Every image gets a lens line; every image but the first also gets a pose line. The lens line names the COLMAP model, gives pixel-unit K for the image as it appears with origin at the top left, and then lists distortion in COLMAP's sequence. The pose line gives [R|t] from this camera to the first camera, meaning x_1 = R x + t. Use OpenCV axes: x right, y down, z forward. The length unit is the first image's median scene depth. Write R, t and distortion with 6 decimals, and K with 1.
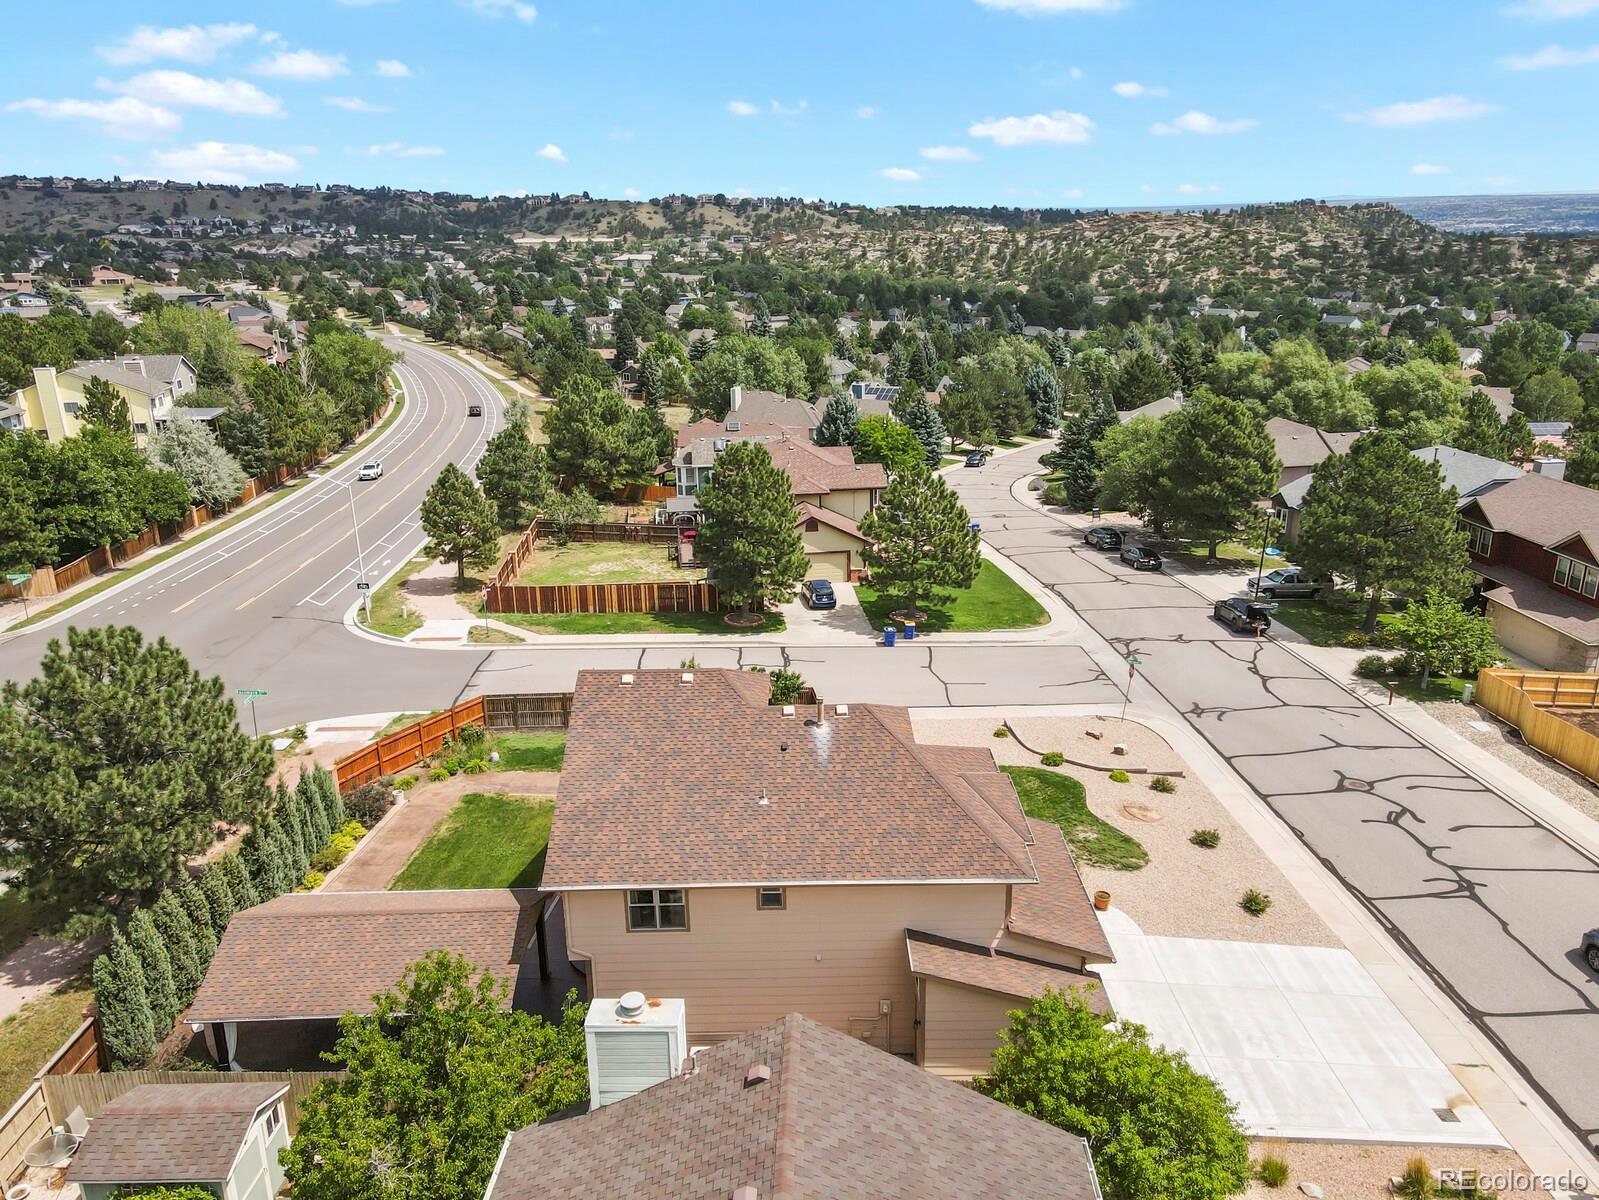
lens RADIAL K [[1156.7, 0, 804.9], [0, 1156.7, 603.2], [0, 0, 1]] dist [0.052950, -0.002093]
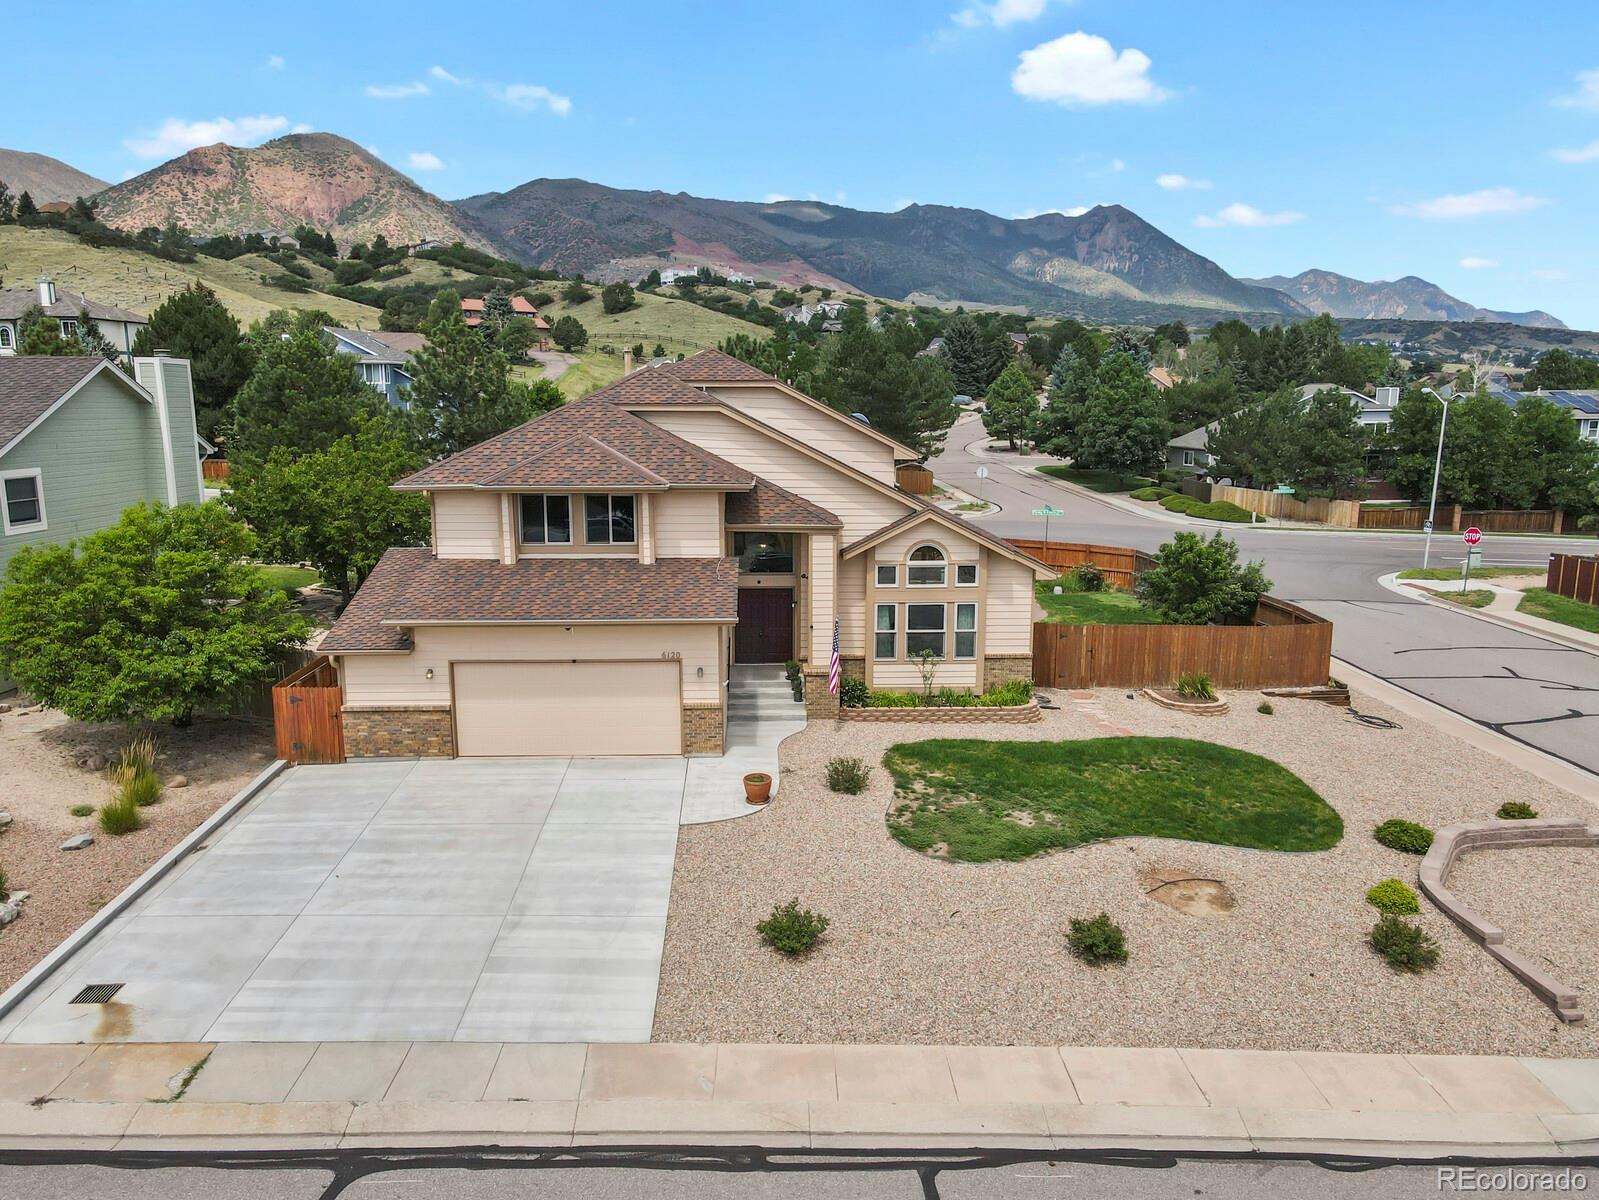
lens RADIAL K [[1160.9, 0, 805.0], [0, 1160.9, 596.7], [0, 0, 1]] dist [0.035198, 0.029136]
pose [[0.032866, 0.182246, -0.982703, 0.458563], [-0.306423, 0.937722, 0.163656, 0.034196], [0.951328, 0.295744, 0.086664, 0.528285]]
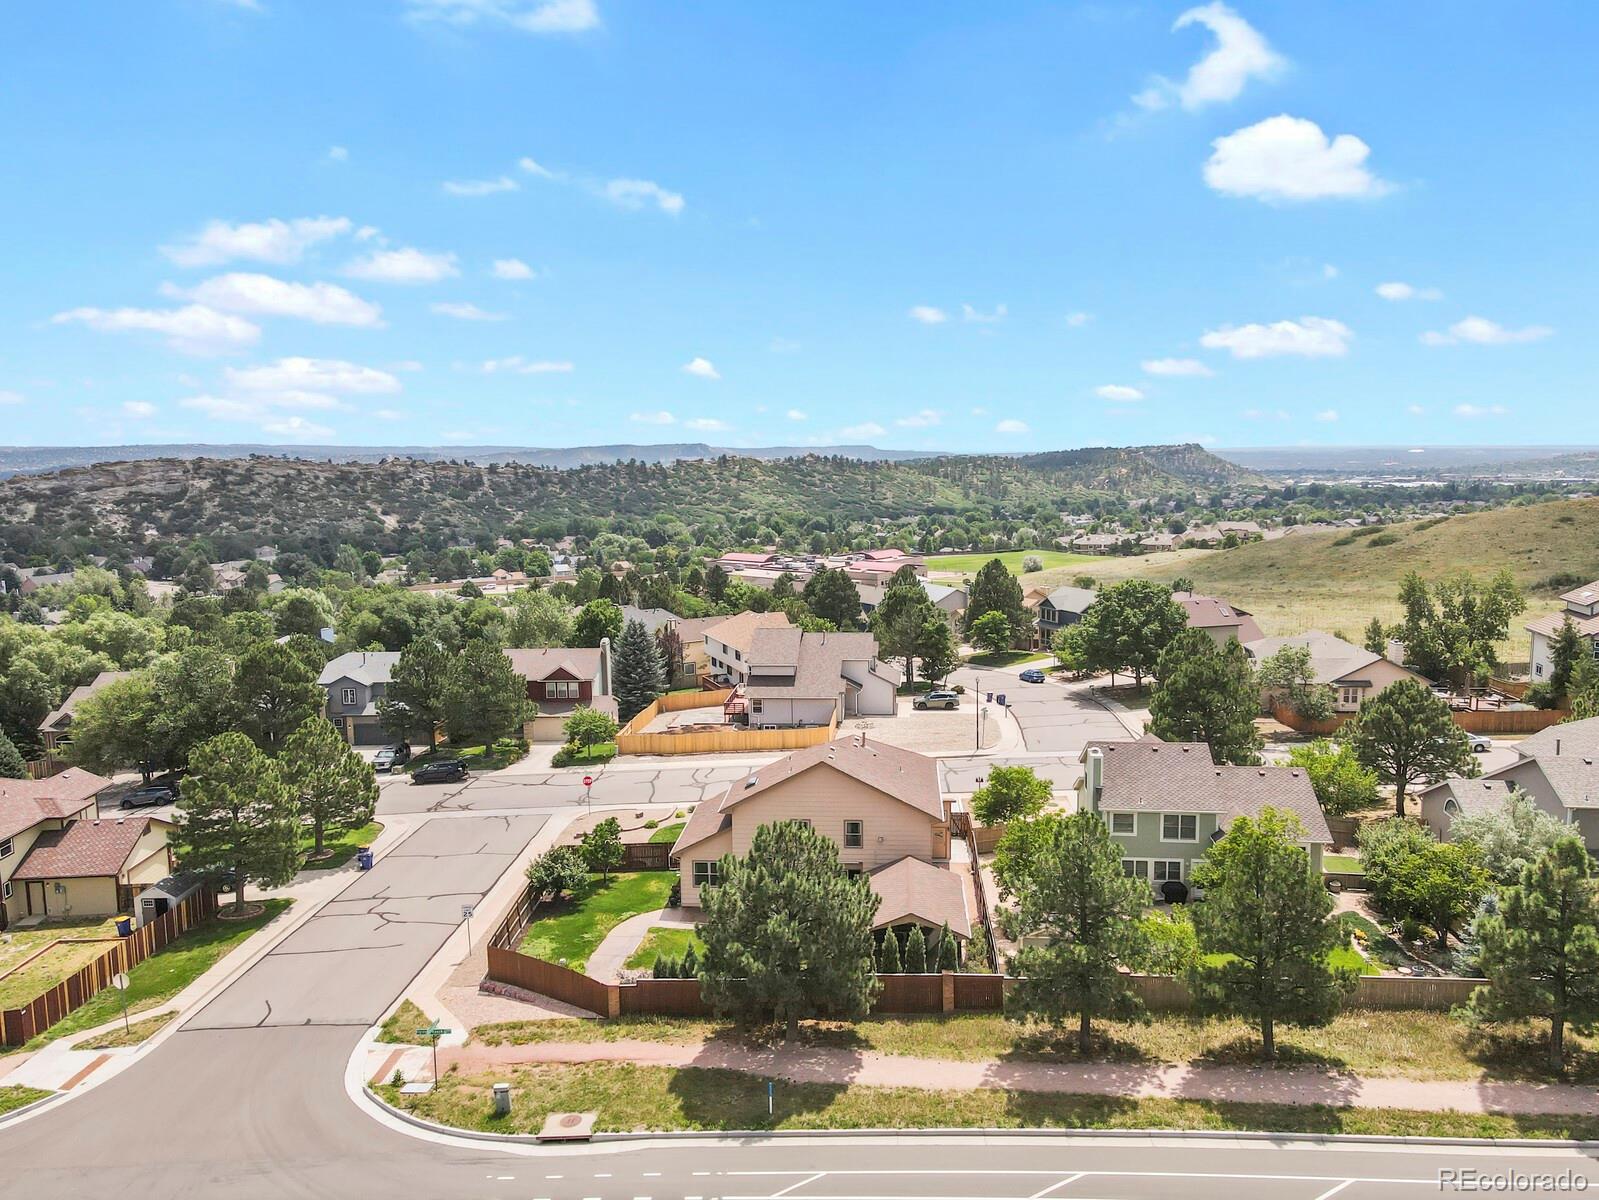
lens RADIAL K [[1156.7, 0, 804.9], [0, 1156.7, 603.2], [0, 0, 1]] dist [0.052950, -0.002093]
pose [[0.084507, -0.121570, 0.988979, -1.005720], [0.316442, 0.944423, 0.089053, -0.178435], [-0.944840, 0.305429, 0.118280, 0.367078]]
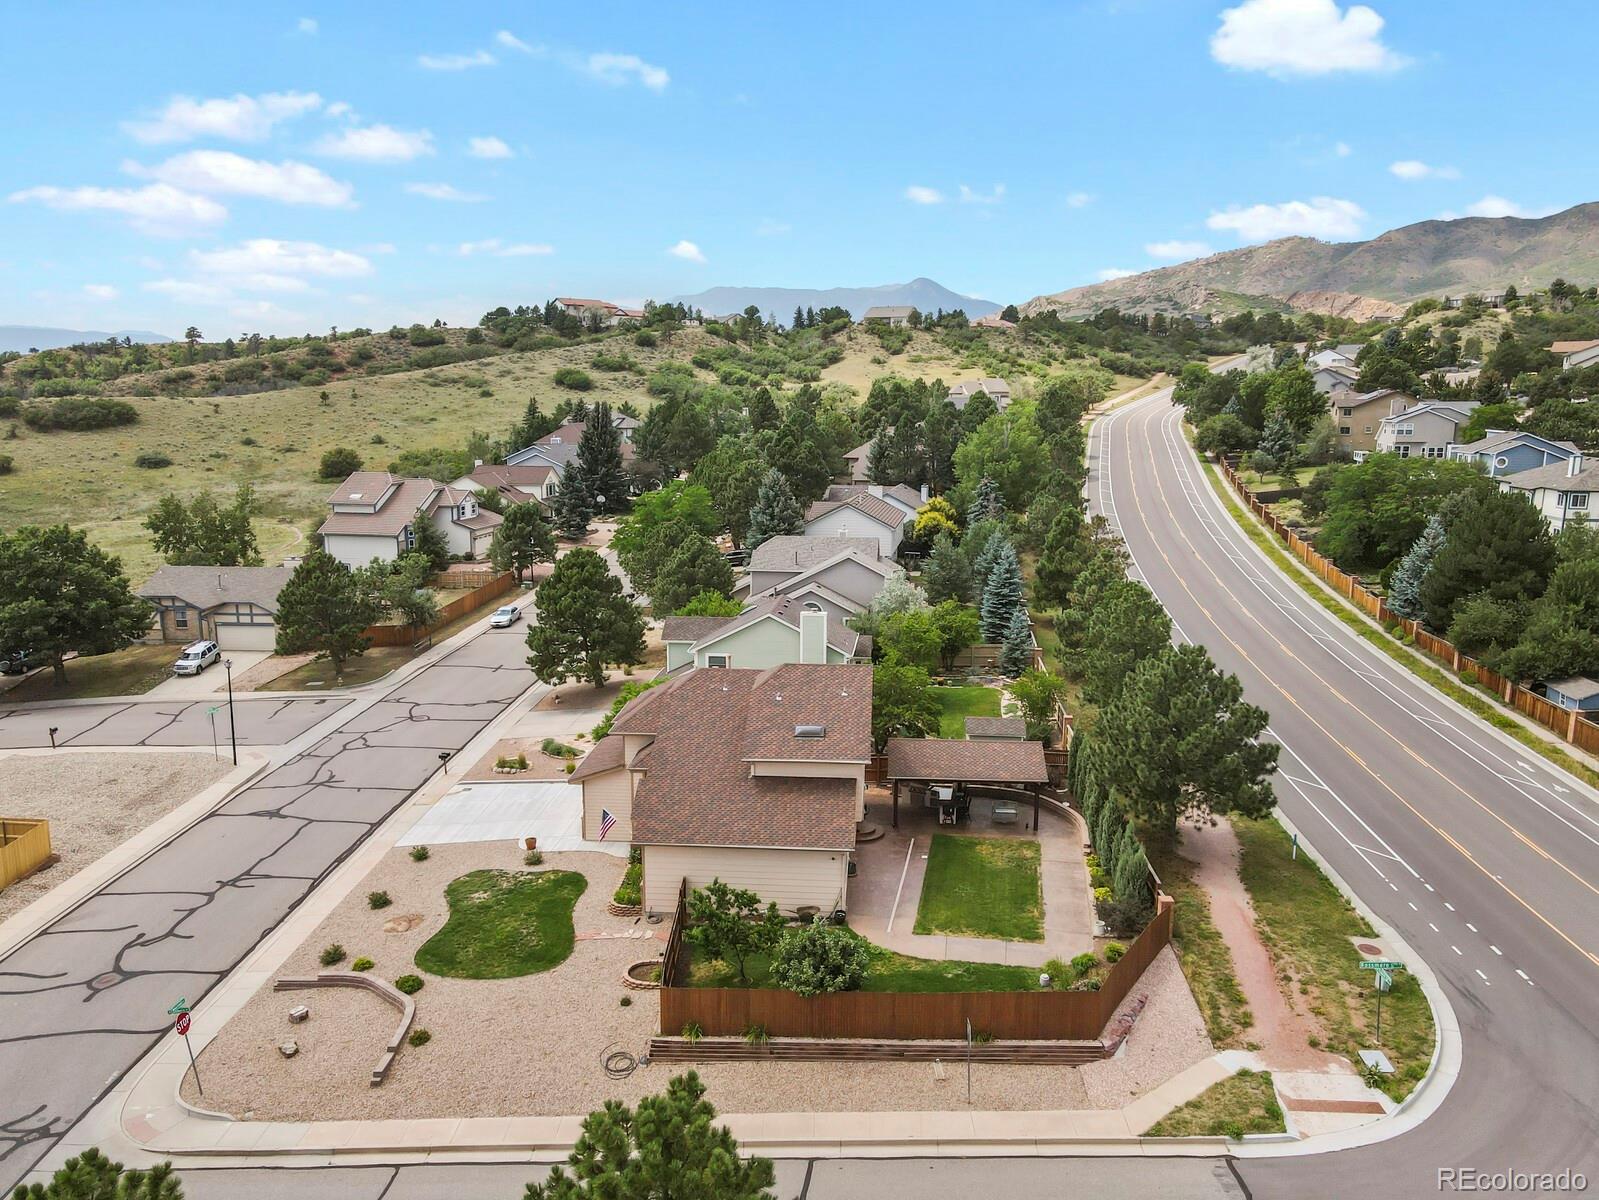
lens RADIAL K [[1160.9, 0, 805.0], [0, 1160.9, 596.7], [0, 0, 1]] dist [0.035198, 0.029136]
pose [[-0.997410, -0.001612, 0.071905, -0.108424], [0.031774, 0.887022, 0.460633, -0.383673], [-0.064524, 0.461725, -0.884673, 1.194924]]
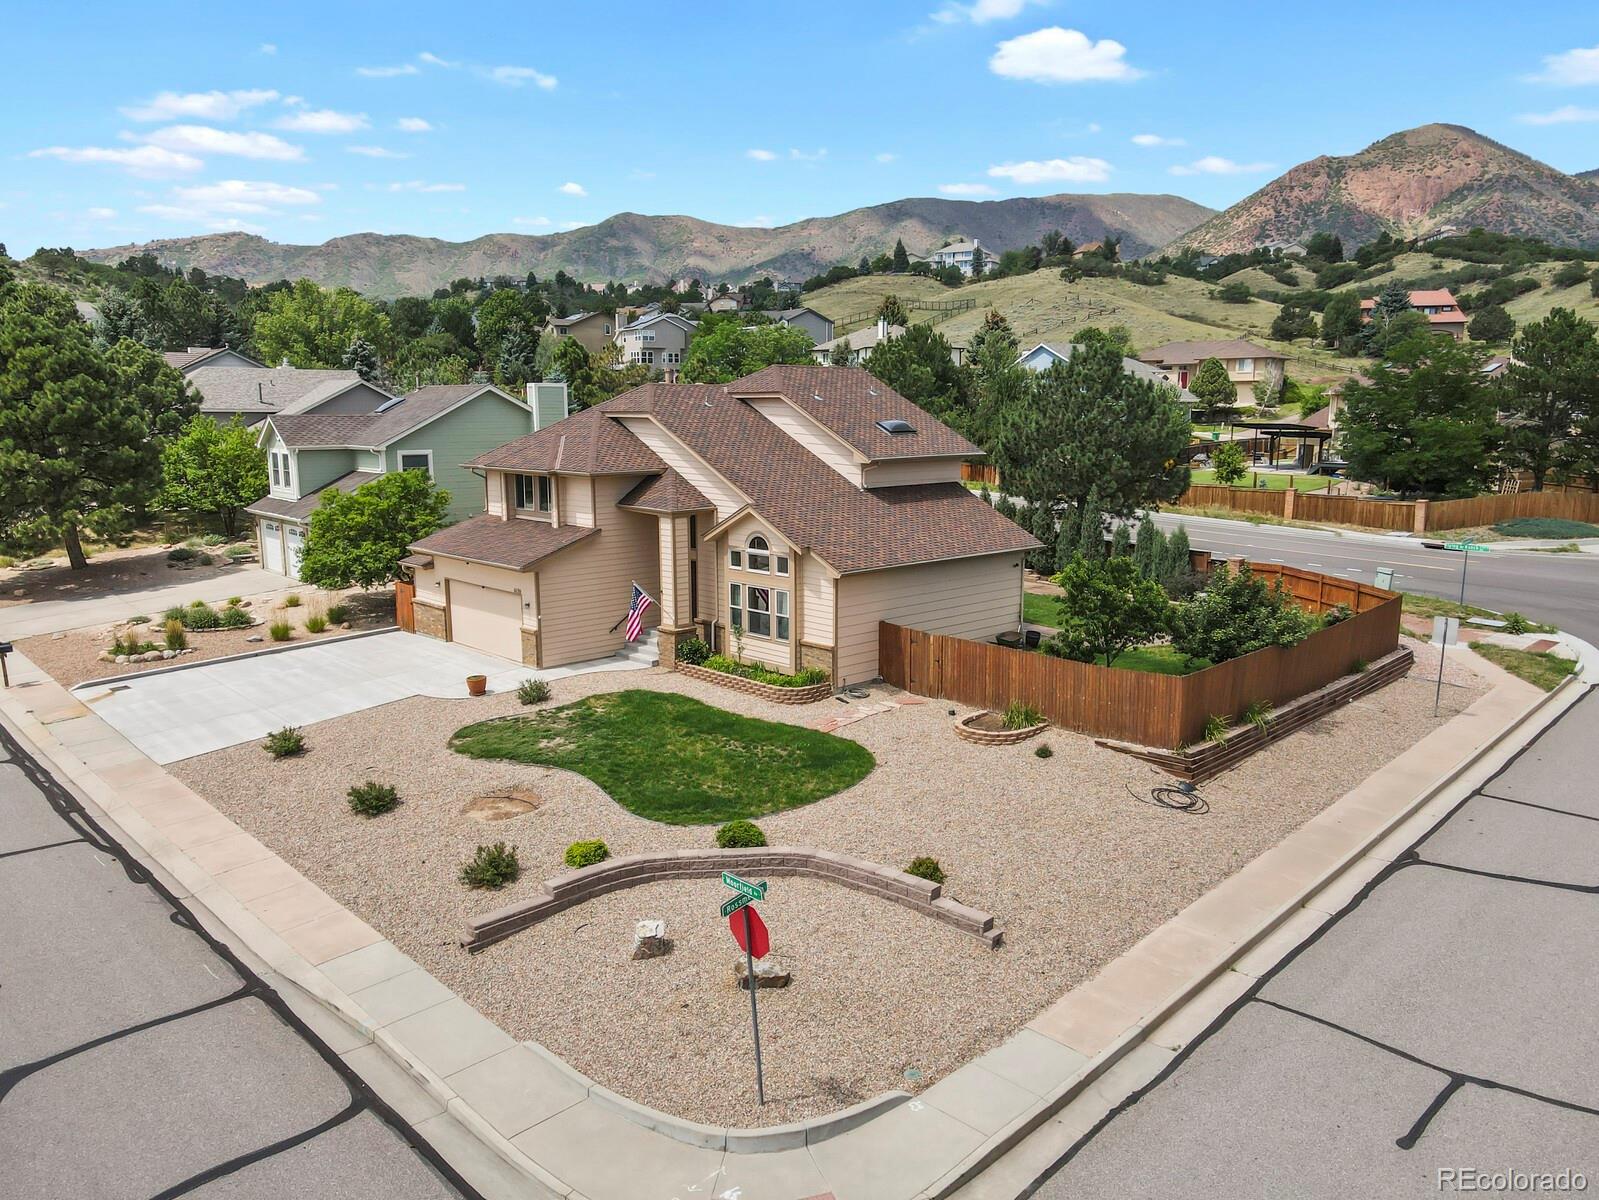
lens RADIAL K [[1160.9, 0, 805.0], [0, 1160.9, 596.7], [0, 0, 1]] dist [0.035198, 0.029136]
pose [[-0.727636, 0.127983, -0.673919, 0.357099], [-0.196809, 0.902187, 0.383829, -0.093111], [0.657124, 0.411921, -0.631276, 0.926064]]
